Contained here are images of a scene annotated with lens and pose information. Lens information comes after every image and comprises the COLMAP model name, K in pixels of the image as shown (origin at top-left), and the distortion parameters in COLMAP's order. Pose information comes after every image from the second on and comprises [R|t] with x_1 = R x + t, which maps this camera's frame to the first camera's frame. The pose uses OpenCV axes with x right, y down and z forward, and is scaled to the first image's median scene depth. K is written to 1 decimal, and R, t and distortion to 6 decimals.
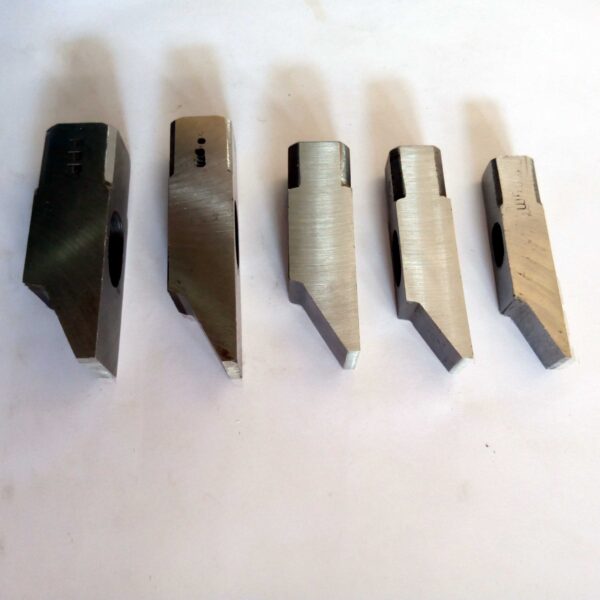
lens RADIAL K [[620.5, 0, 300.0], [0, 620.5, 300.0], [0, 0, 1]] dist [0.001337, -0.020056]
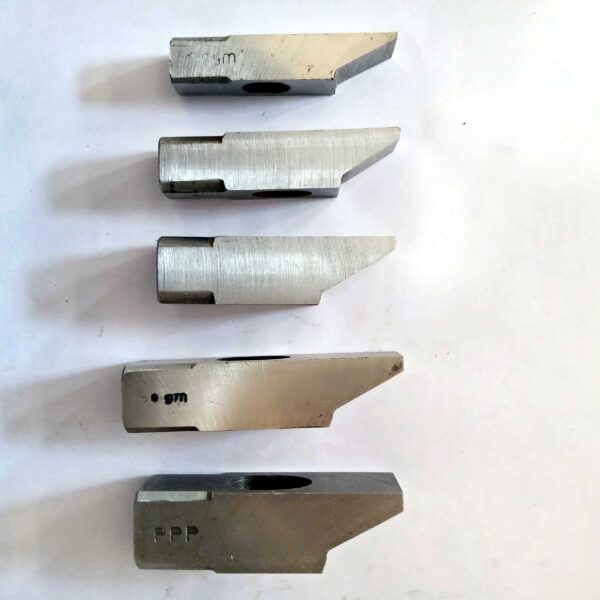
lens RADIAL K [[620.5, 0, 300.0], [0, 620.5, 300.0], [0, 0, 1]] dist [0.001337, -0.020056]
pose [[0.022152, -0.999752, 0.002251, -0.012367], [0.947417, 0.021711, 0.319263, -0.350995], [-0.319233, -0.004939, 0.947663, 0.068616]]
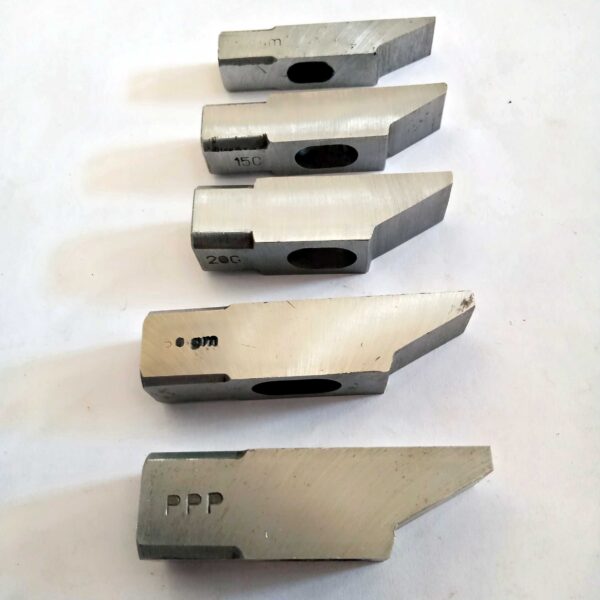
lens RADIAL K [[620.5, 0, 300.0], [0, 620.5, 300.0], [0, 0, 1]] dist [0.001337, -0.020056]
pose [[0.026798, -0.928441, 0.370513, -0.395200], [0.963016, 0.123387, 0.239534, -0.305987], [-0.268110, 0.350391, 0.897409, 0.250713]]
